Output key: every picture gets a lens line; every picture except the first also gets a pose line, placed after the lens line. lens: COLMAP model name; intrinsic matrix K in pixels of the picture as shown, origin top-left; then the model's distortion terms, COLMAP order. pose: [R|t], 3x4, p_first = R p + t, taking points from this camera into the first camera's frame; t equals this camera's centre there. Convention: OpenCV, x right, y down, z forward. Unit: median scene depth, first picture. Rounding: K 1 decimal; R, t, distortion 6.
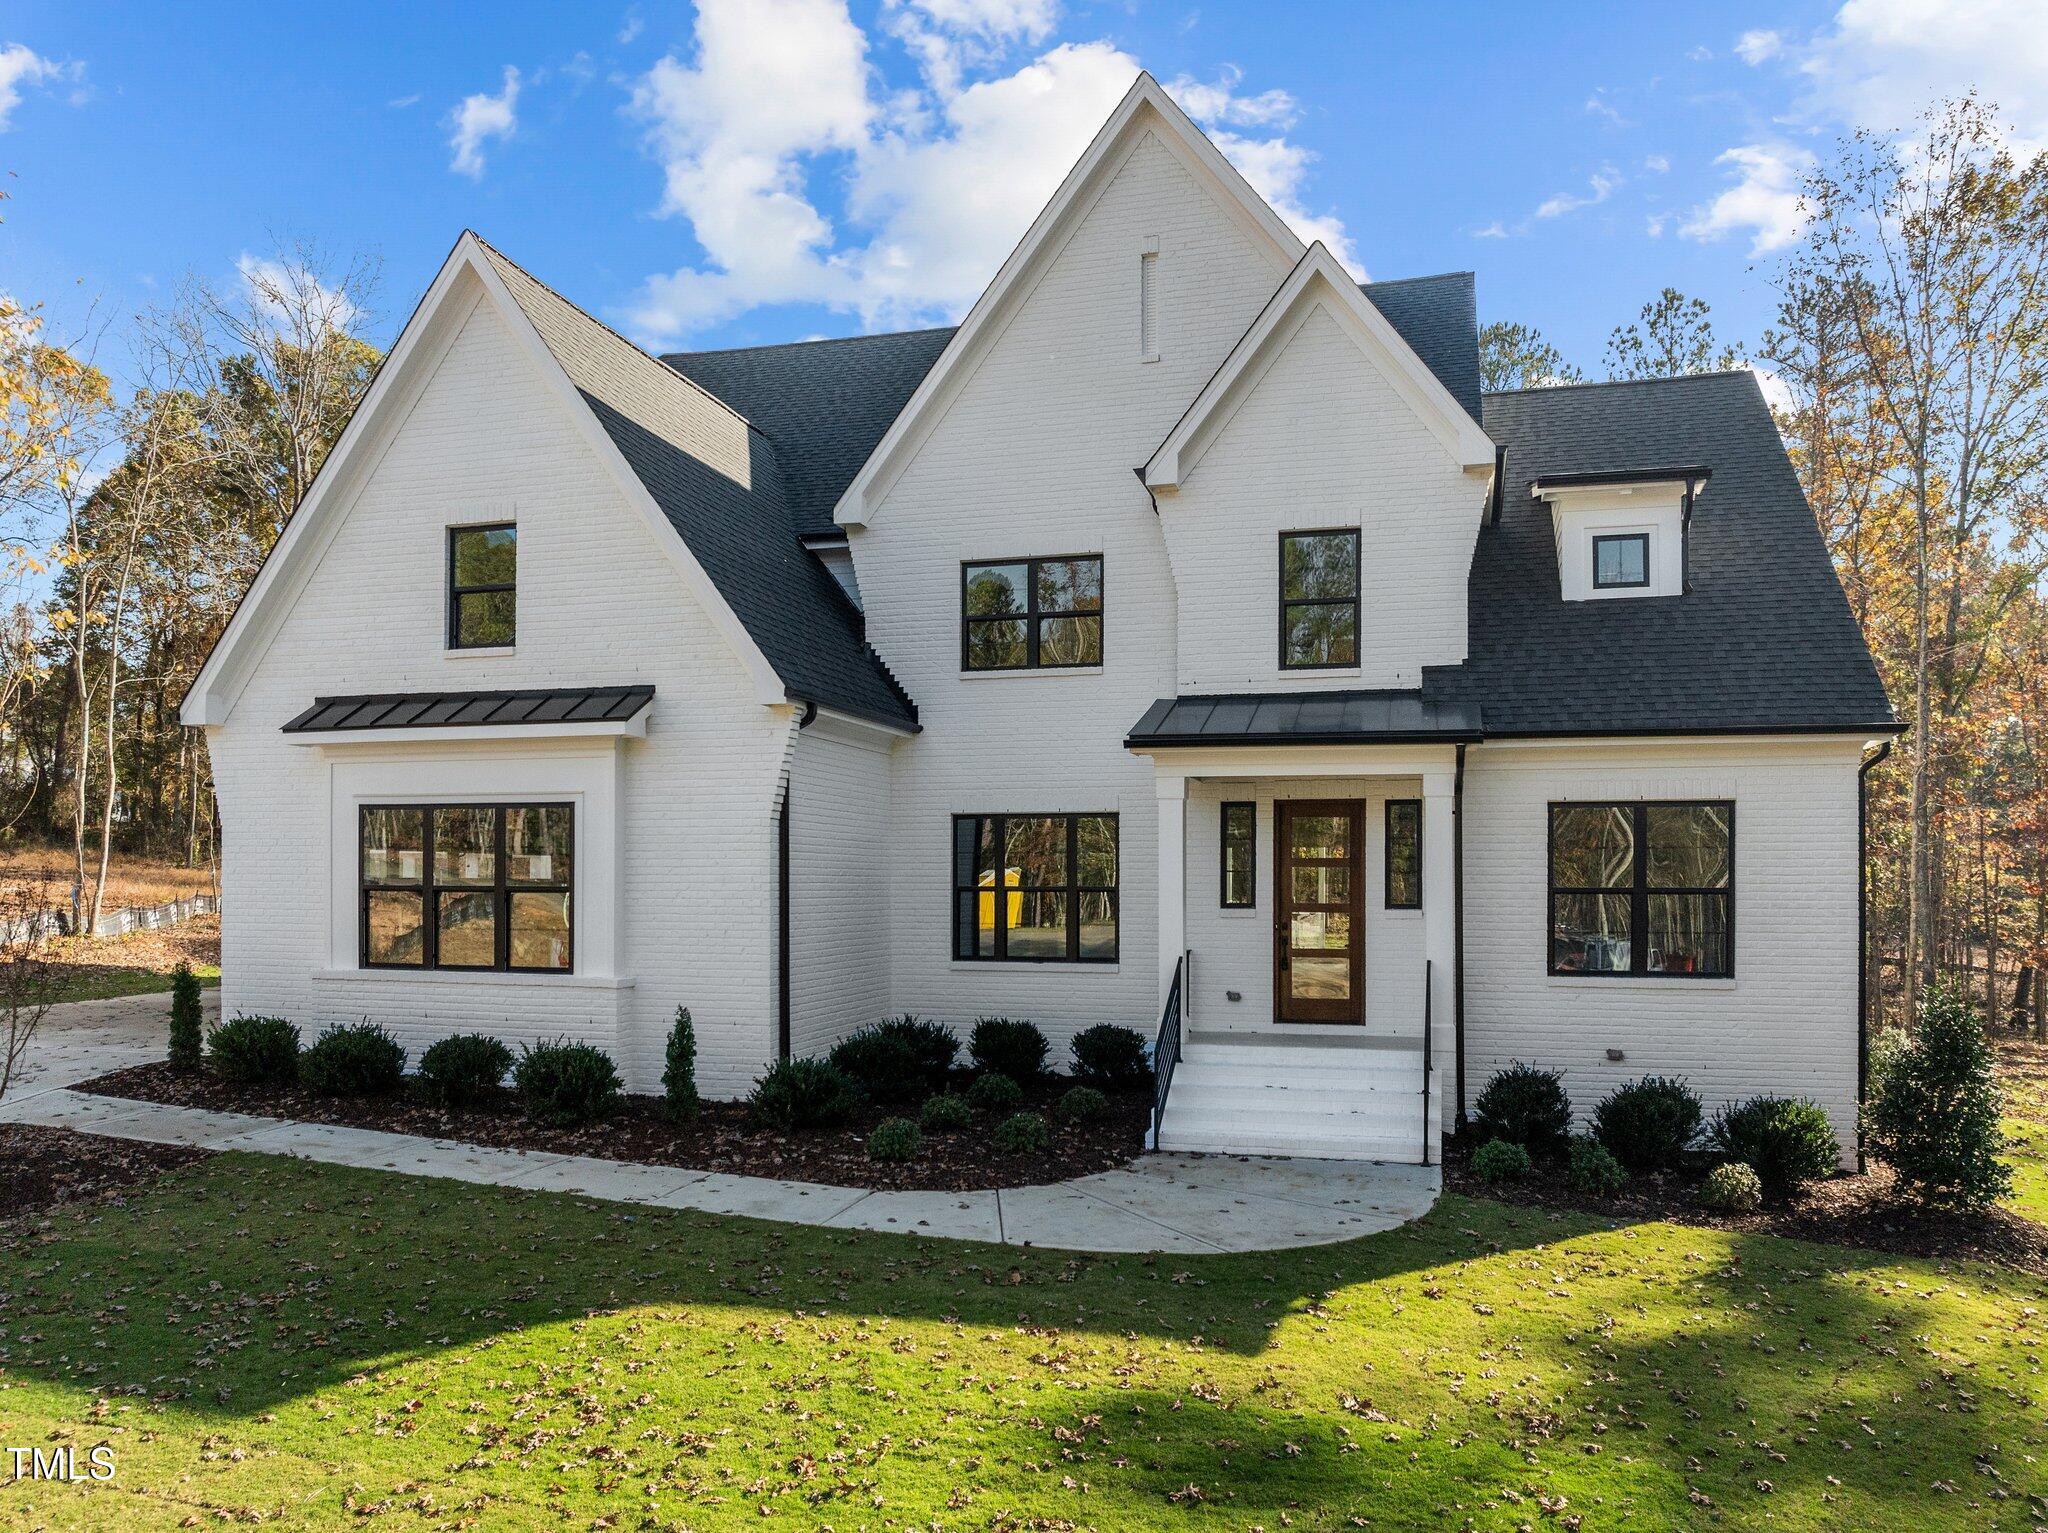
lens RADIAL K [[1465.7, 0, 1021.3], [0, 1465.7, 746.4], [0, 0, 1]] dist [-0.034570, 0.001638]
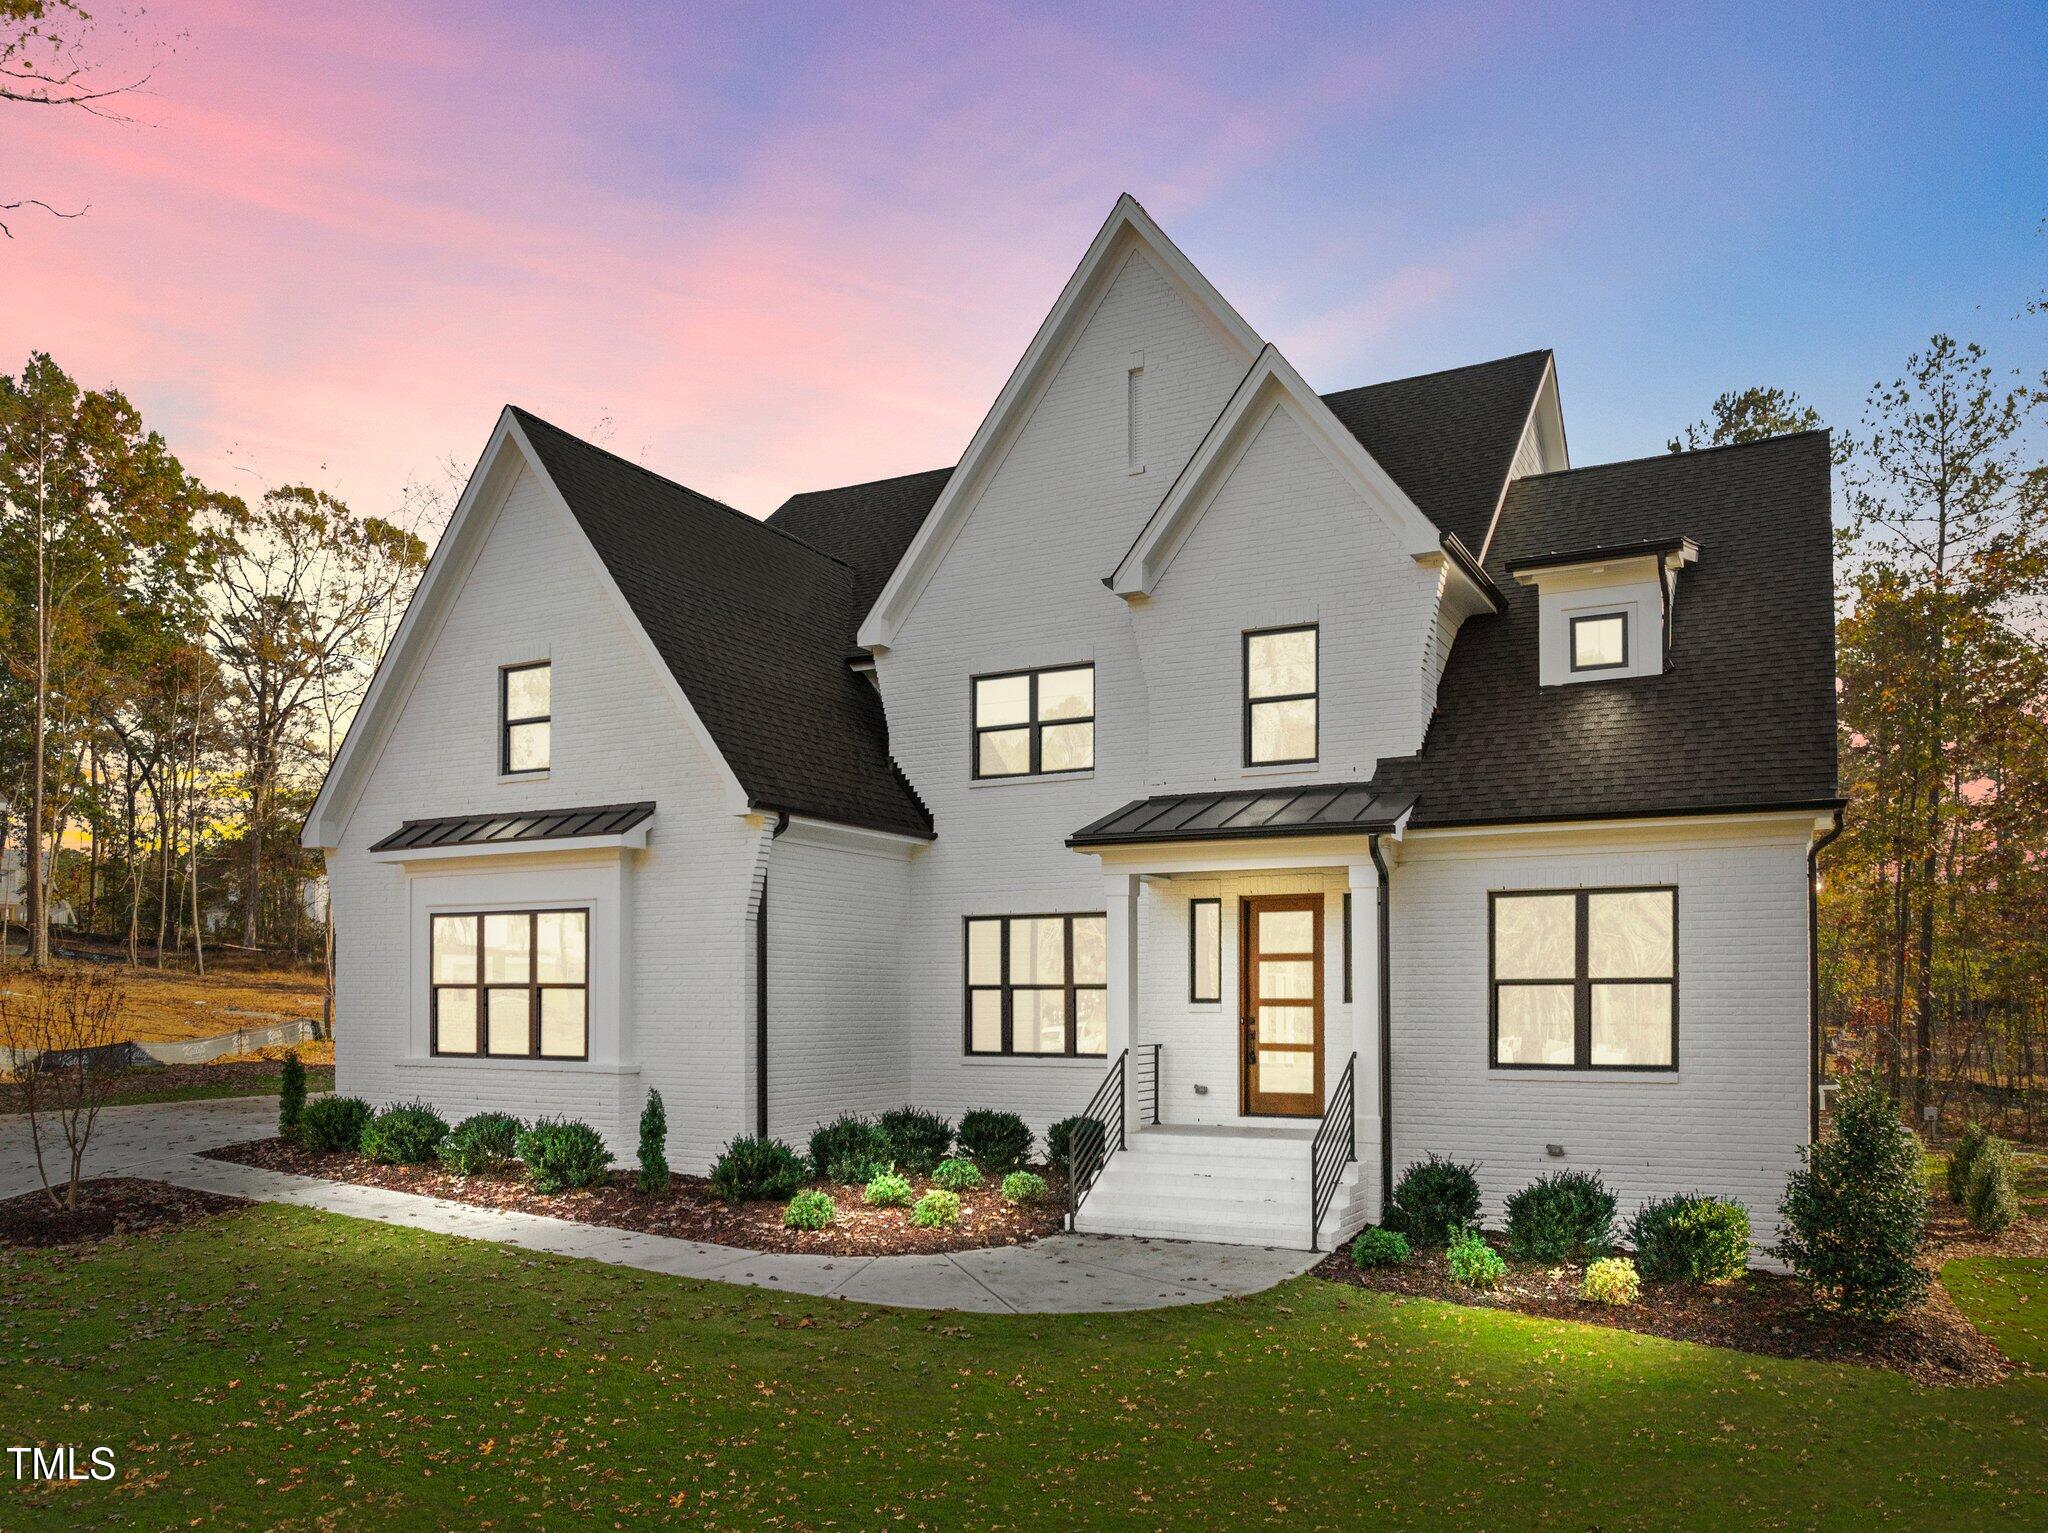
lens RADIAL K [[1501.4, 0, 1030.5], [0, 1501.4, 837.3], [0, 0, 1]] dist [-0.036996, 0.000765]
pose [[0.975665, -0.026351, -0.217678, 0.279995], [0.022135, 0.999518, -0.021783, 0.016732], [0.218147, 0.016434, 0.975778, -0.048592]]
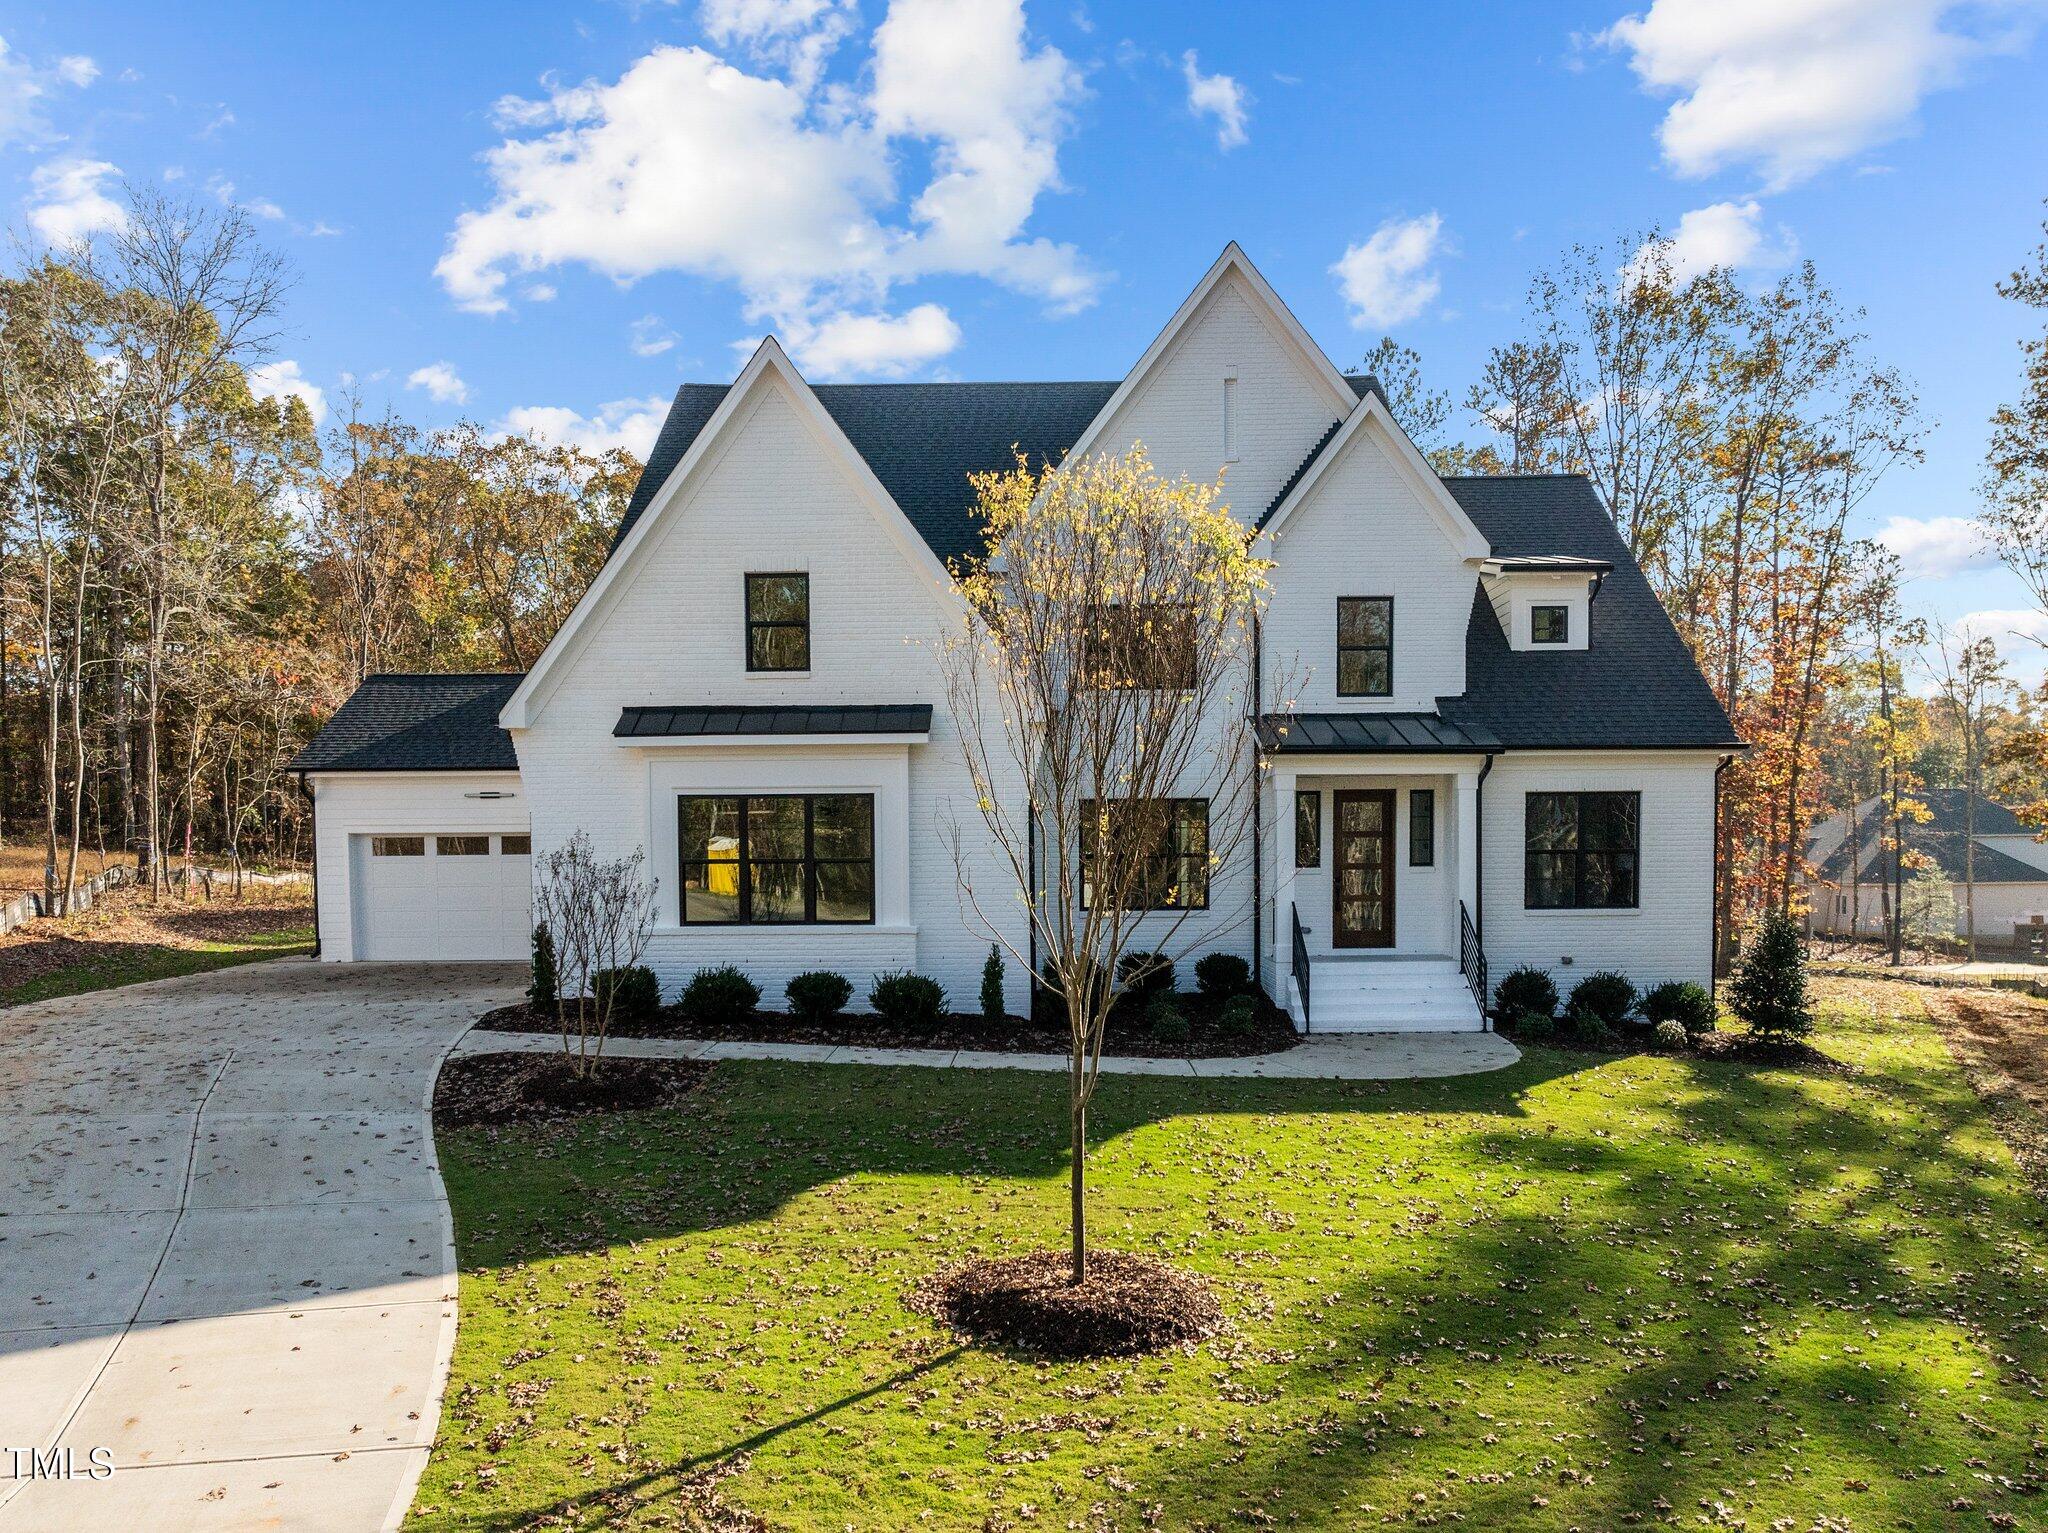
lens RADIAL K [[1513.4, 0, 1024.0], [0, 1513.4, 766.5], [0, 0, 1]] dist [-0.037209, -0.000842]
pose [[0.963122, 0.002736, 0.269052, -0.544685], [-0.012758, 0.999288, 0.035506, -0.036152], [-0.268763, -0.037629, 0.962471, -0.337011]]
